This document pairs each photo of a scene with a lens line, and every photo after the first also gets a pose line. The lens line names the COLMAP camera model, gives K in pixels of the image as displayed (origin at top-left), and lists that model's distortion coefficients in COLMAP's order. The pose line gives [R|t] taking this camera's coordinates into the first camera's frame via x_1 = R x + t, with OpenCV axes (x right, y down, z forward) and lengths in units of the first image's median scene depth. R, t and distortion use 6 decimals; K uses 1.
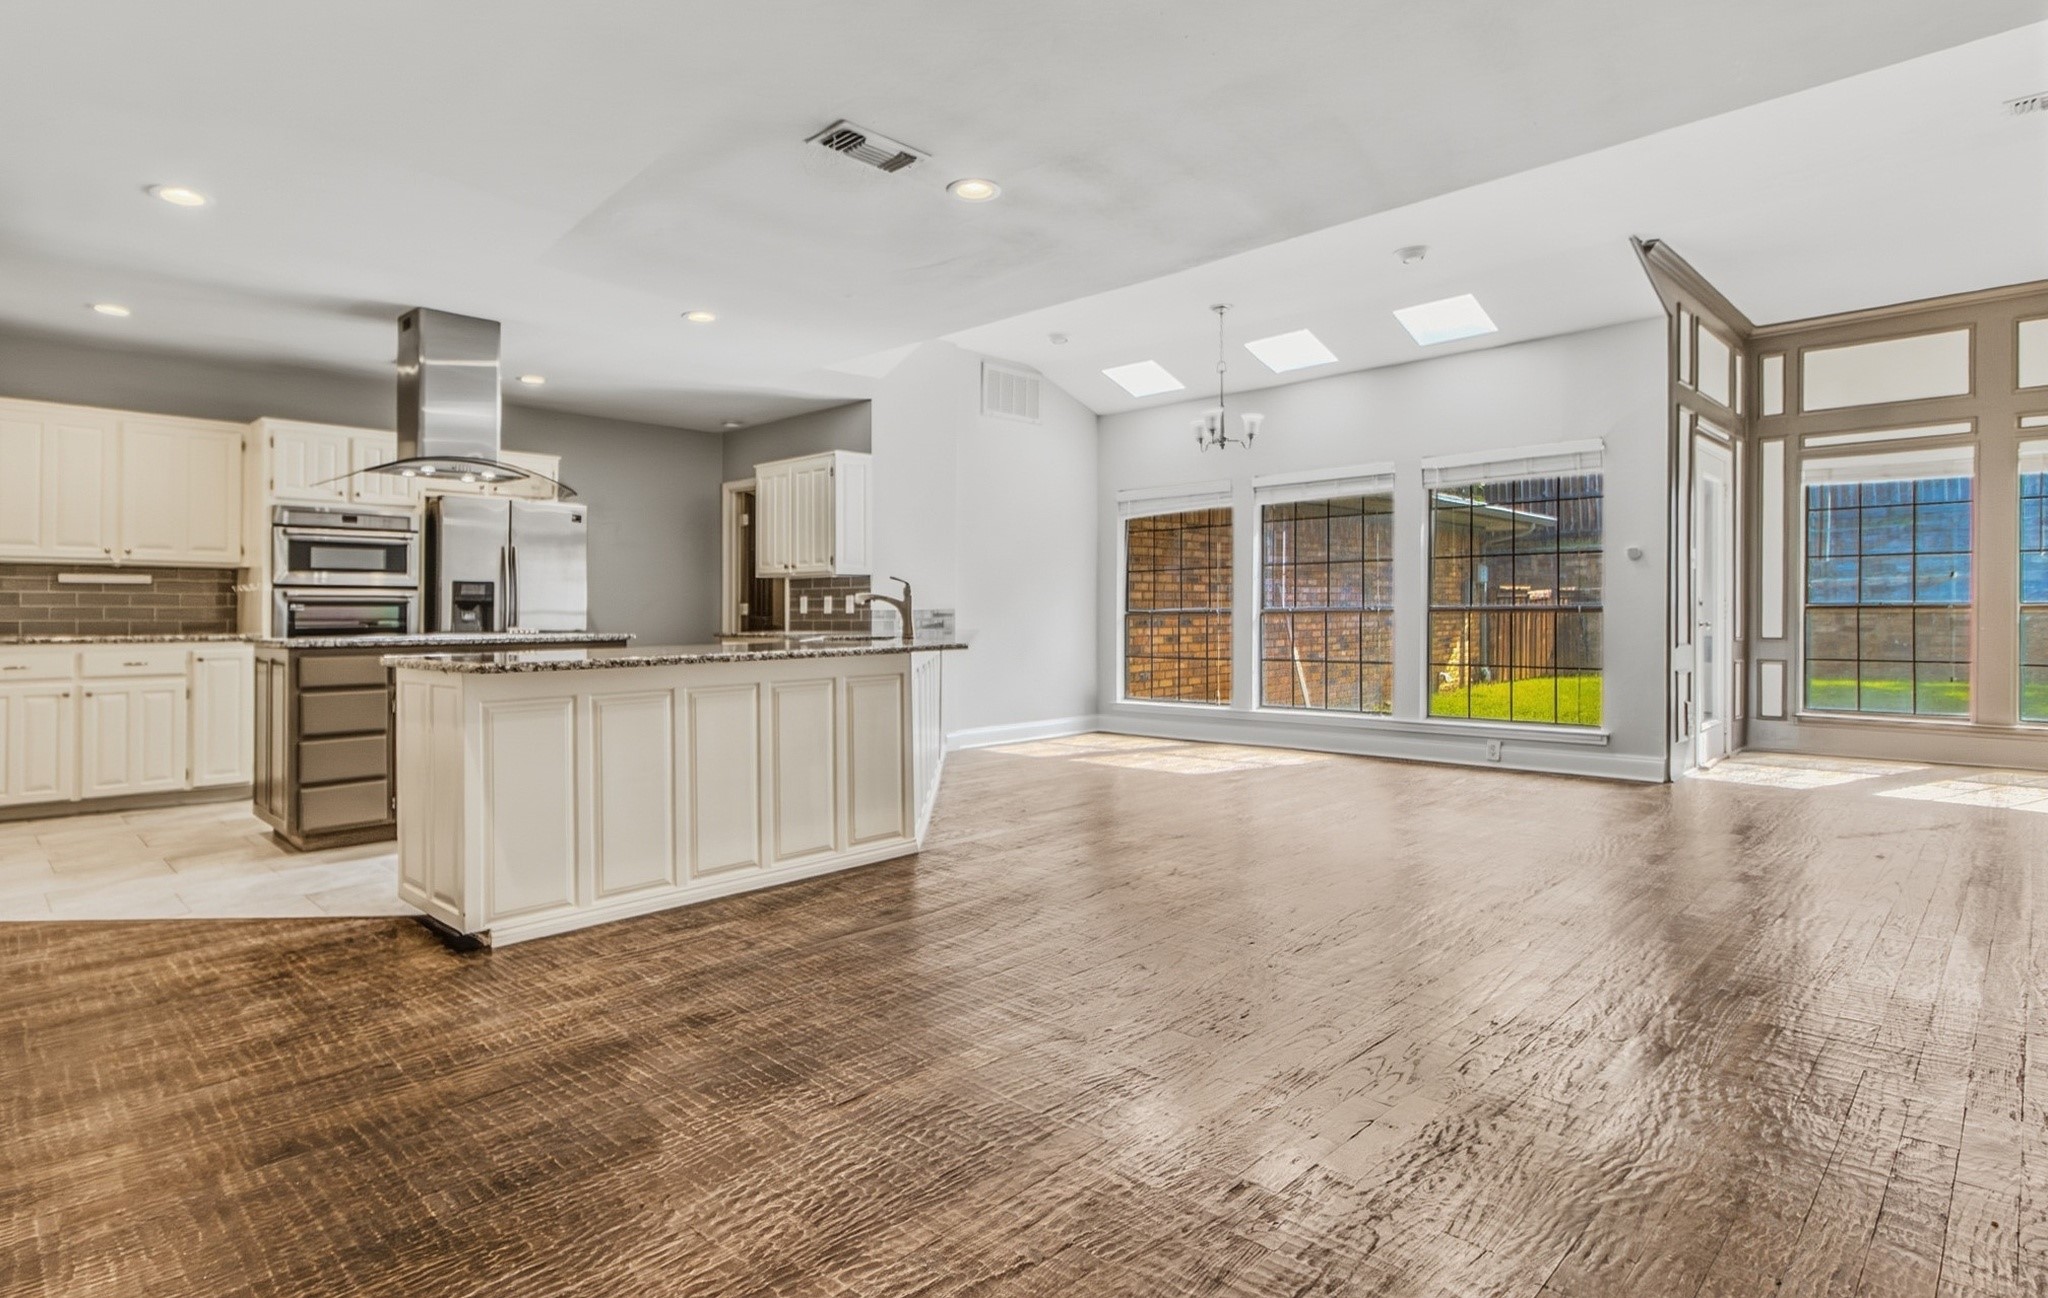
lens RADIAL K [[1083.1, 0, 971.4], [0, 1083.1, 604.0], [0, 0, 1]] dist [0.000406, 0.000216]
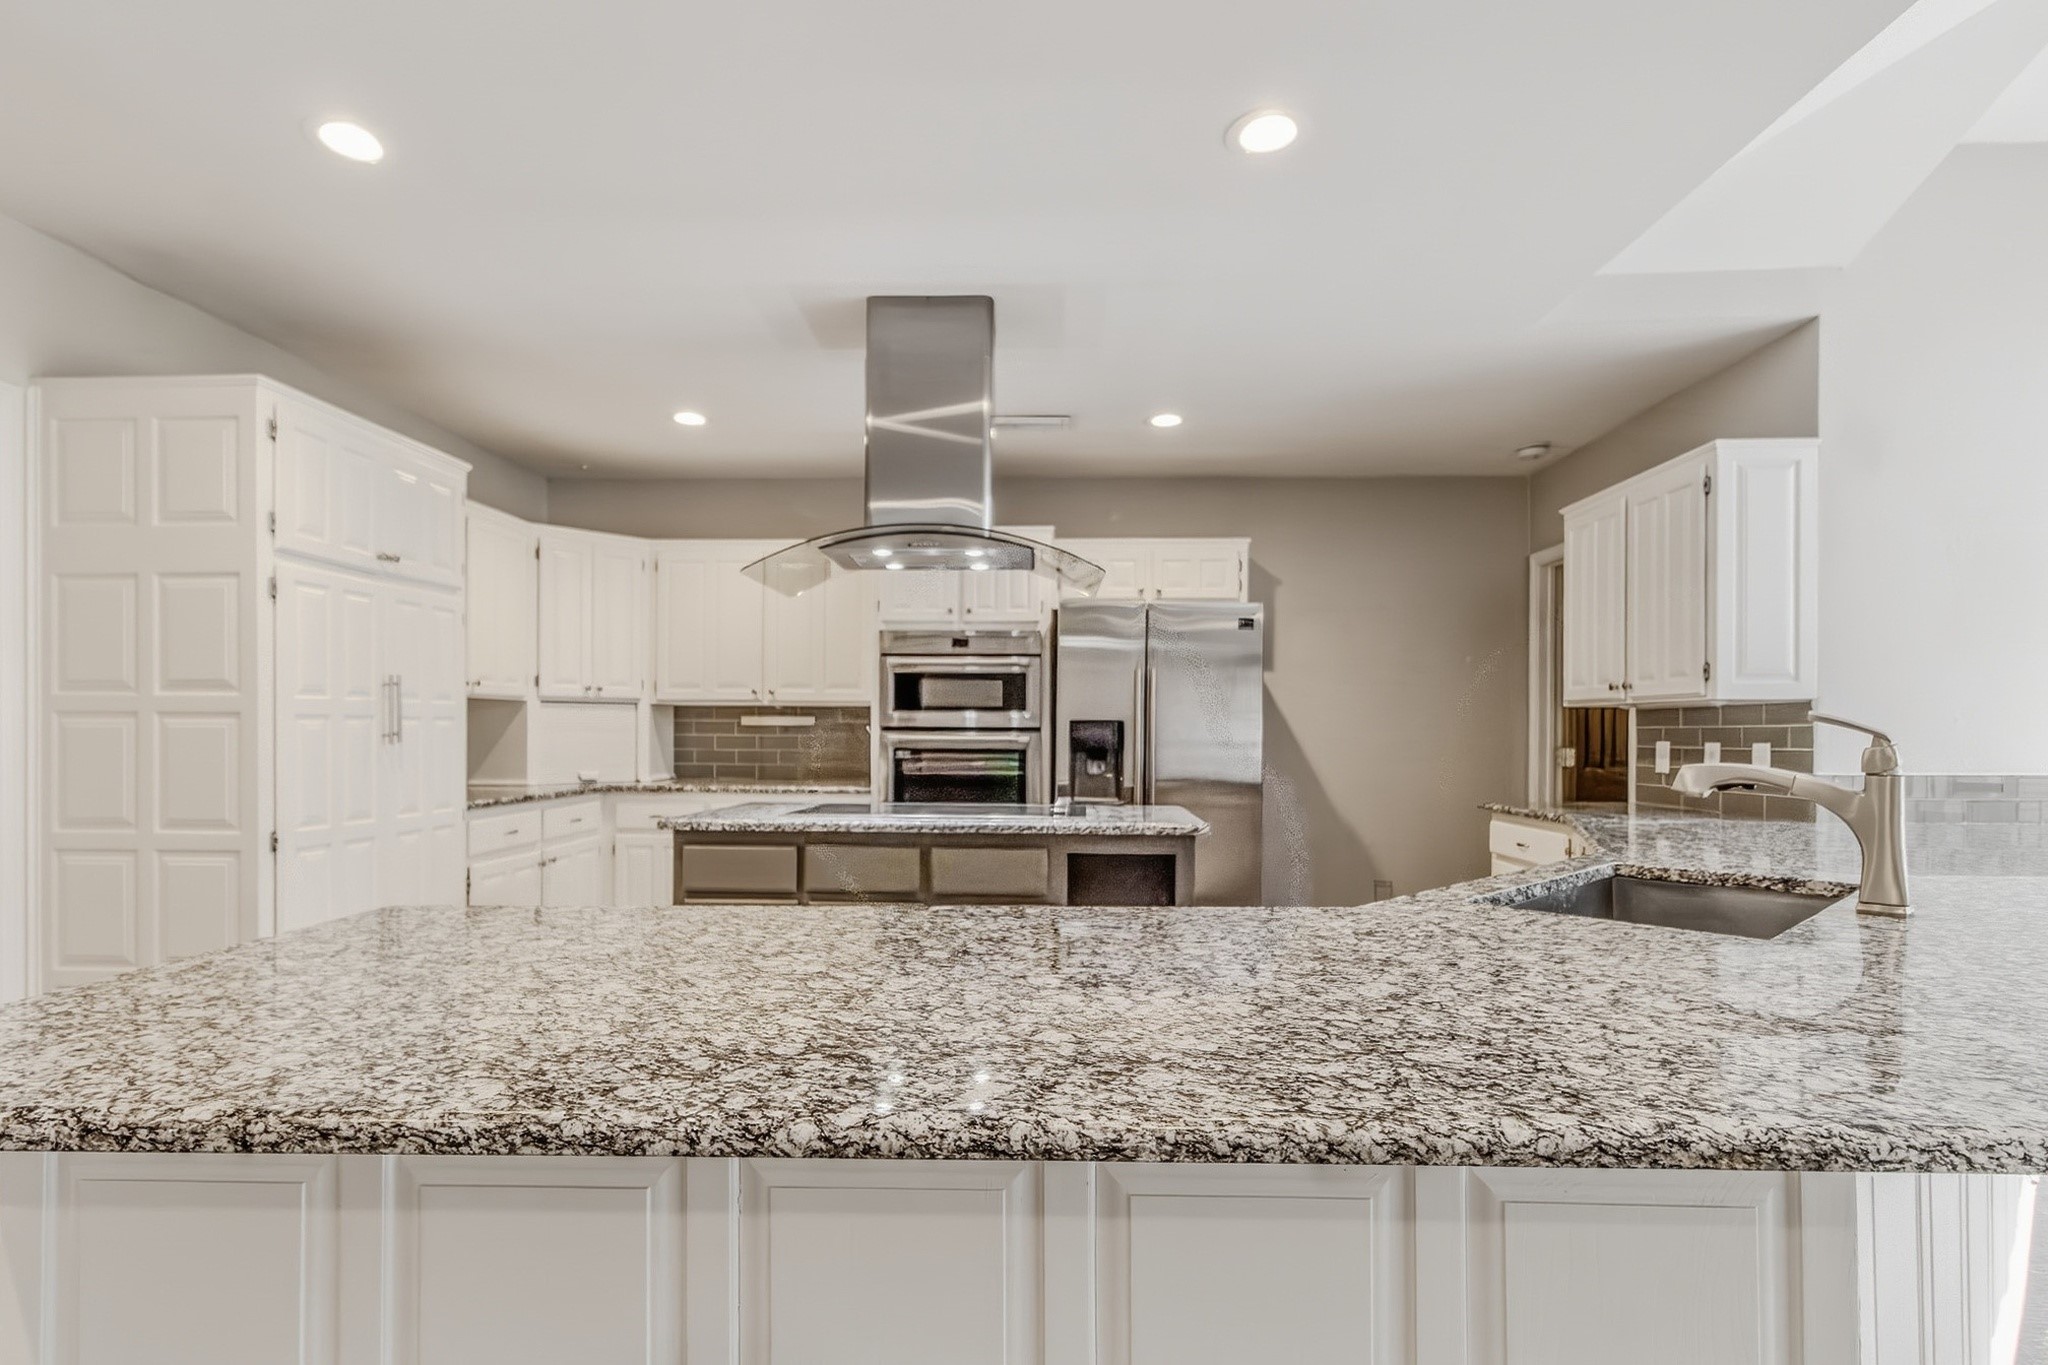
lens RADIAL K [[967.3, 0, 1039.8], [0, 967.3, 737.1], [0, 0, 1]] dist [0.003232, 0.000048]
pose [[0.685599, 0.008894, -0.727925, -0.017329], [-0.000437, 0.999930, 0.011806, -0.015218], [0.727979, -0.007776, 0.685555, 0.463503]]
